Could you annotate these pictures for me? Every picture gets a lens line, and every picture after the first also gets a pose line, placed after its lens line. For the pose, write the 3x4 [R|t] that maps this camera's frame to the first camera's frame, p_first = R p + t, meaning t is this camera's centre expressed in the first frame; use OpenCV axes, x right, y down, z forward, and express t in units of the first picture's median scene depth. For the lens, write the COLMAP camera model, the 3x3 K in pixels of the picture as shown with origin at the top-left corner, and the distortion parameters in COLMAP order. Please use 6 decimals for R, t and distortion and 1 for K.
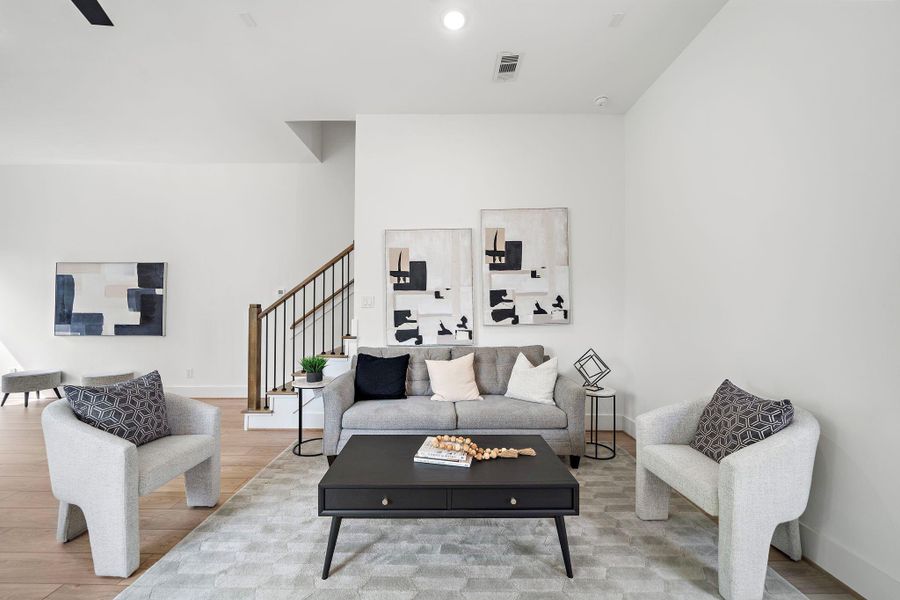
lens RADIAL K [[336.6, 0, 443.4], [0, 336.6, 304.2], [0, 0, 1]] dist [-0.001982, -0.000135]
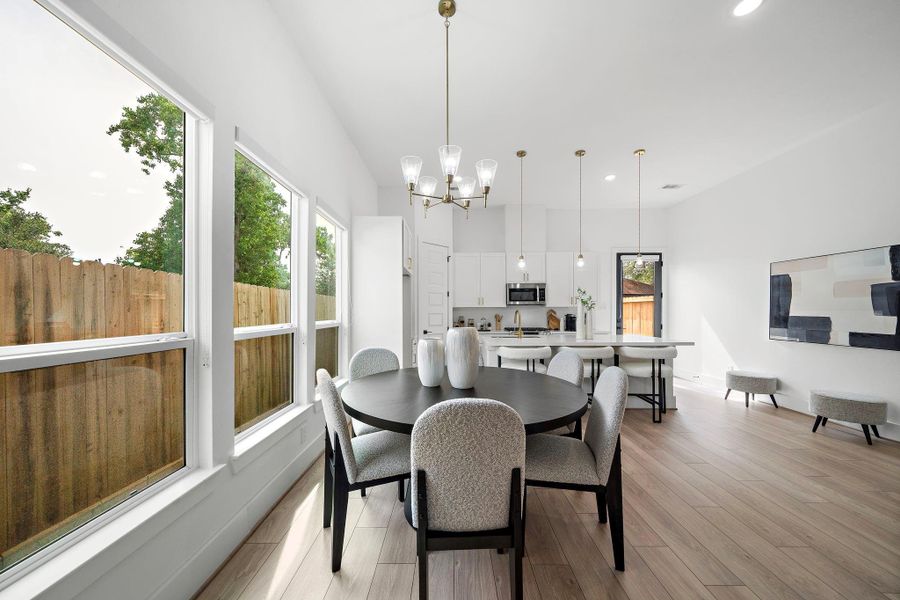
lens RADIAL K [[306.3, 0, 443.9], [0, 306.3, 314.2], [0, 0, 1]] dist [0.000201, 0.000256]
pose [[-0.014330, 0.010971, -0.999837, -0.350175], [0.014769, 0.999833, 0.010759, -0.002499], [0.999788, -0.014612, -0.014490, 0.106072]]
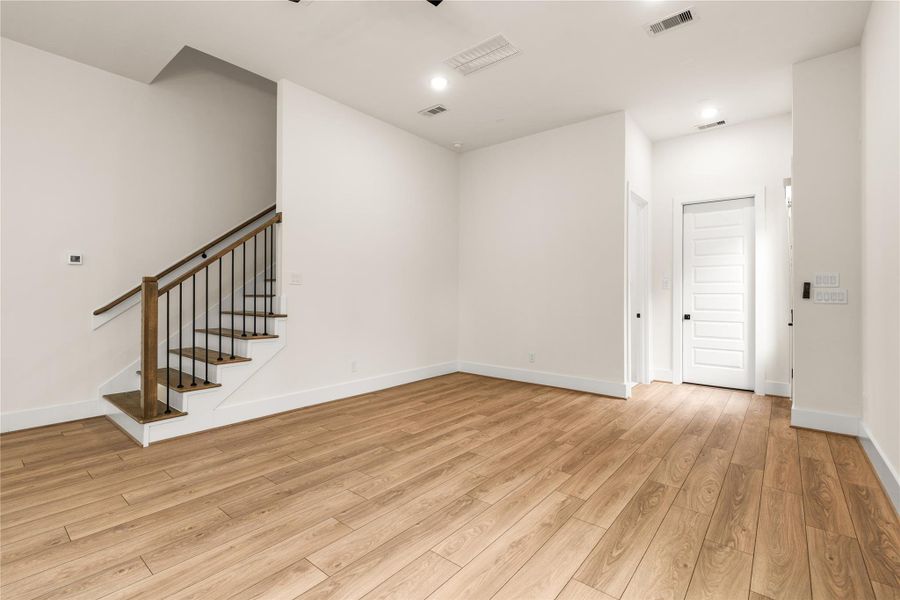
lens RADIAL K [[404.5, 0, 448.8], [0, 404.5, 291.3], [0, 0, 1]] dist [-0.007580, 0.003435]
pose [[0.632597, 0.005869, 0.774459, -0.837273], [-0.013285, 0.999906, 0.003275, 0.019207], [-0.774367, -0.012361, 0.632616, -0.079578]]
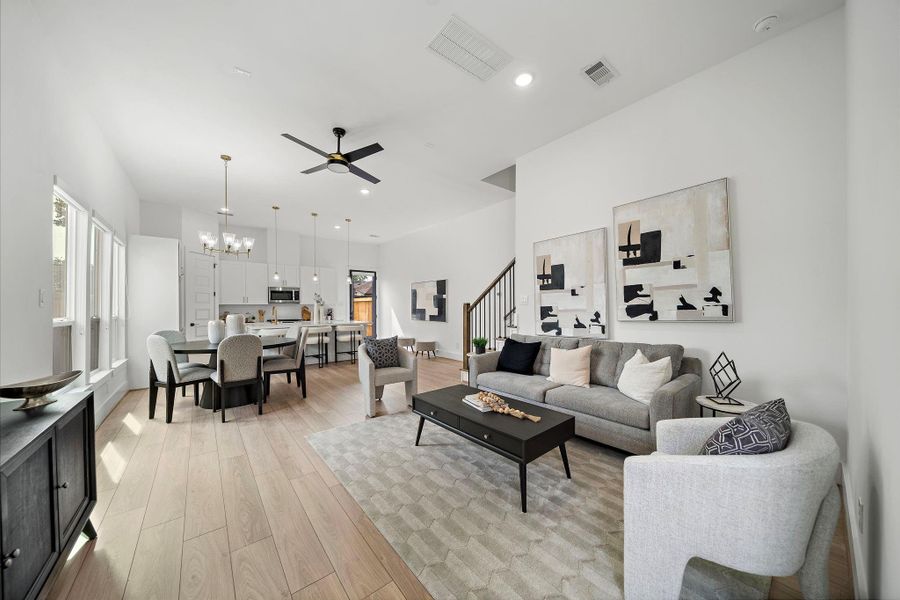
lens RADIAL K [[306.3, 0, 445.3], [0, 306.3, 303.8], [0, 0, 1]] dist [0.000201, 0.000256]
pose [[0.631411, -0.012533, -0.775347, 0.506364], [0.018139, 0.999835, -0.001390, 0.003561], [0.775236, -0.013187, 0.631534, 0.013921]]
